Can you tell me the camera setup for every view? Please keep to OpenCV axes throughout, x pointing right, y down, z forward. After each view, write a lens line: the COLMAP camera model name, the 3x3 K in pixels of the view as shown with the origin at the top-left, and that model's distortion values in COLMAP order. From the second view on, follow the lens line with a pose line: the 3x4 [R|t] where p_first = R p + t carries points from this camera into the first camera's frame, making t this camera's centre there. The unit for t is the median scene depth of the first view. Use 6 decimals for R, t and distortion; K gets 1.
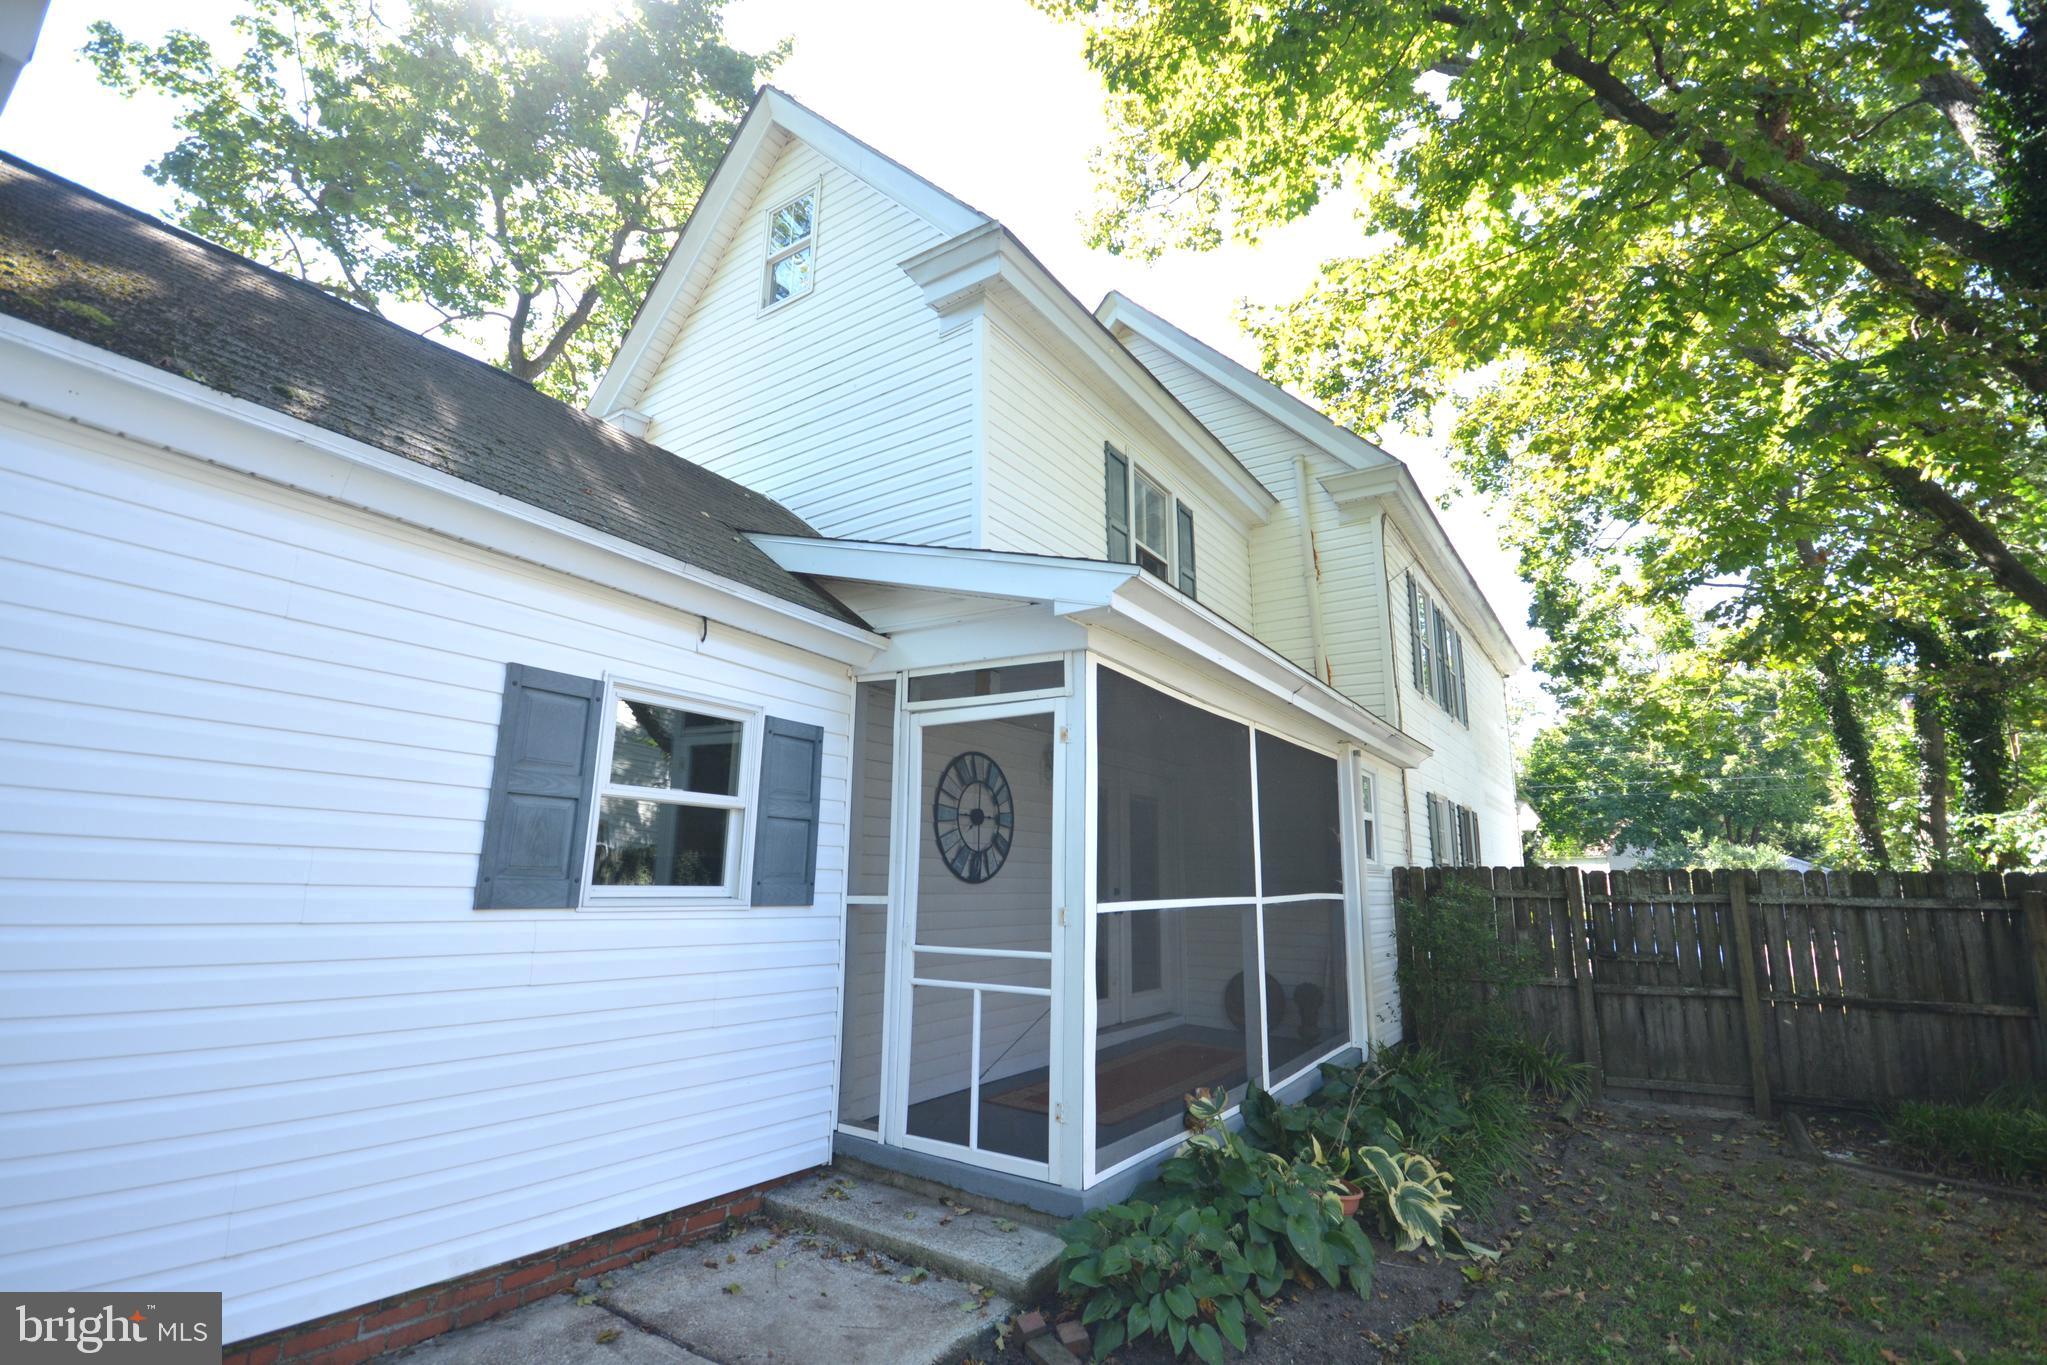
lens RADIAL K [[894.7, 0, 1038.5], [0, 894.7, 685.7], [0, 0, 1]] dist [-0.013731, -0.000545]
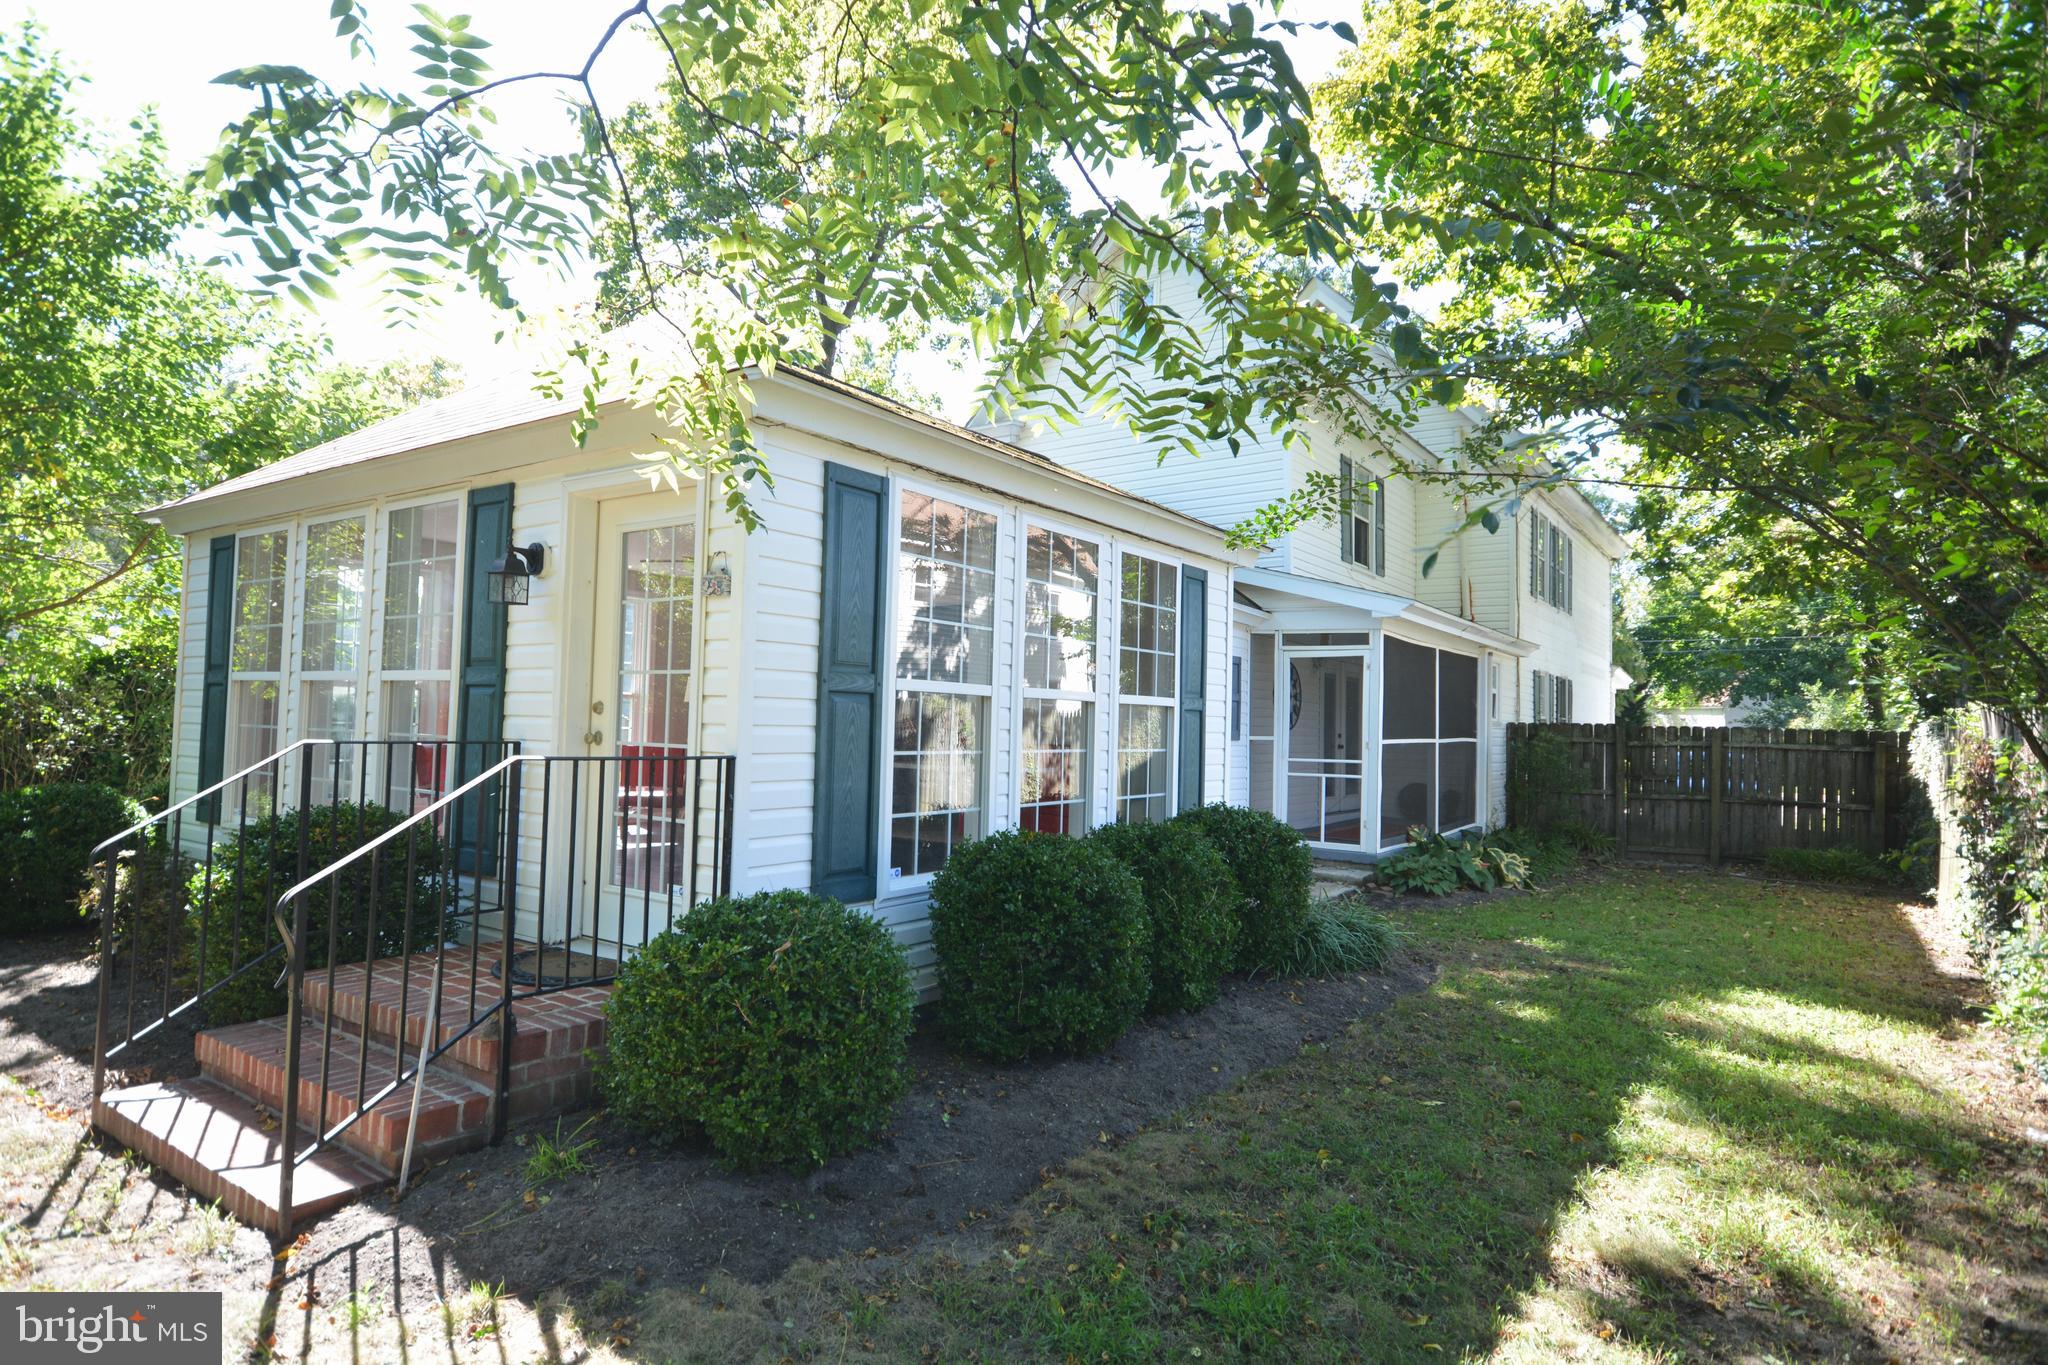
lens RADIAL K [[1103.9, 0, 1015.9], [0, 1103.9, 677.8], [0, 0, 1]] dist [-0.002366, -0.000055]
pose [[0.999409, 0.008131, -0.033414, -0.465207], [-0.002258, 0.985068, 0.172149, -0.239160], [0.034315, -0.171972, 0.984504, -1.072213]]
